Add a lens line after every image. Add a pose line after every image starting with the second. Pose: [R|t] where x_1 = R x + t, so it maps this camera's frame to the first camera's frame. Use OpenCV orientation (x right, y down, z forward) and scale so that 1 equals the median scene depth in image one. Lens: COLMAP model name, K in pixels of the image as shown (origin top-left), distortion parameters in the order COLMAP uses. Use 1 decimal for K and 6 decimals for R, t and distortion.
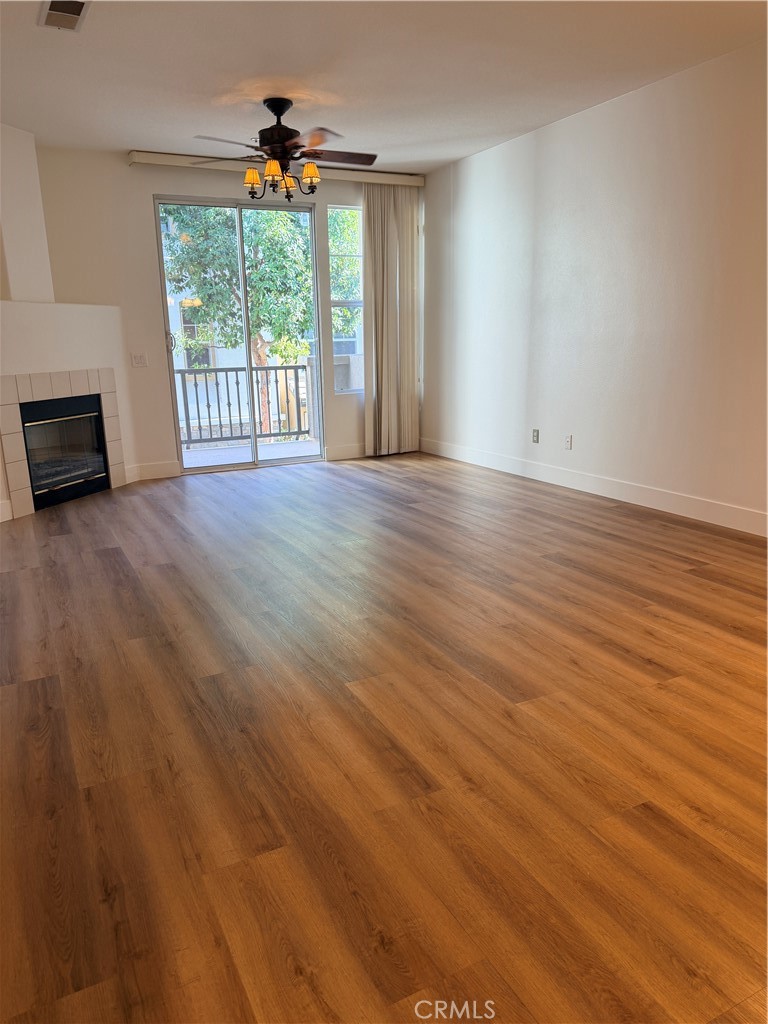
lens RADIAL K [[729.6, 0, 384.0], [0, 729.6, 512.0], [0, 0, 1]] dist [0.105772, -0.144443]
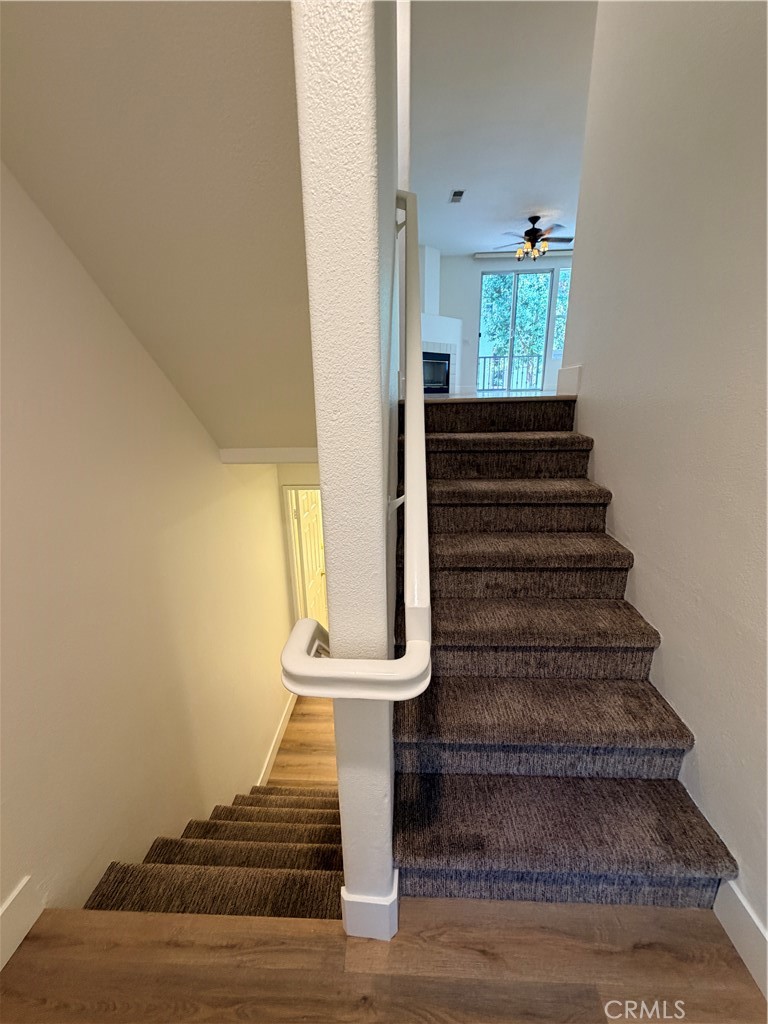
lens RADIAL K [[408.9, 0, 384.0], [0, 408.9, 512.0], [0, 0, 1]] dist [0.000760, 0.000080]
pose [[0.871319, 0.150215, -0.467160, 0.198026], [-0.118863, 0.988252, 0.096075, 0.333972], [0.476104, -0.028184, 0.878937, -0.451068]]
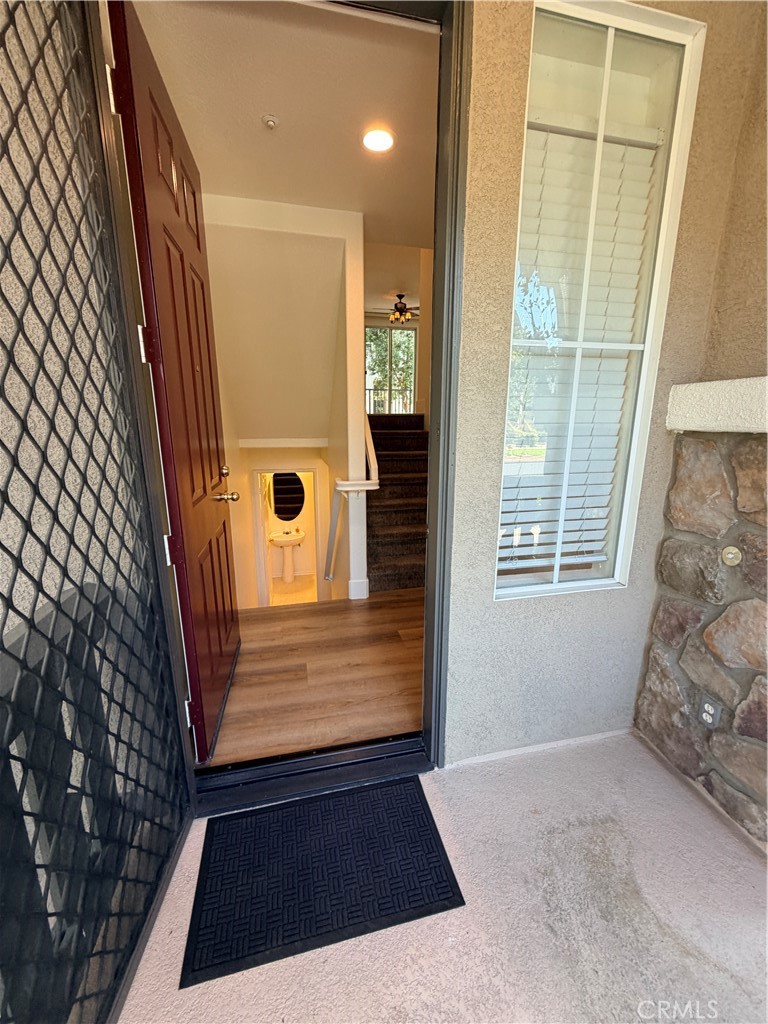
lens RADIAL K [[408.9, 0, 384.0], [0, 408.9, 512.0], [0, 0, 1]] dist [0.000760, 0.000080]
pose [[0.971458, 0.082420, -0.222431, 0.285718], [-0.082774, 0.996538, 0.007747, 0.444830], [0.222299, 0.010885, 0.974918, -0.865007]]
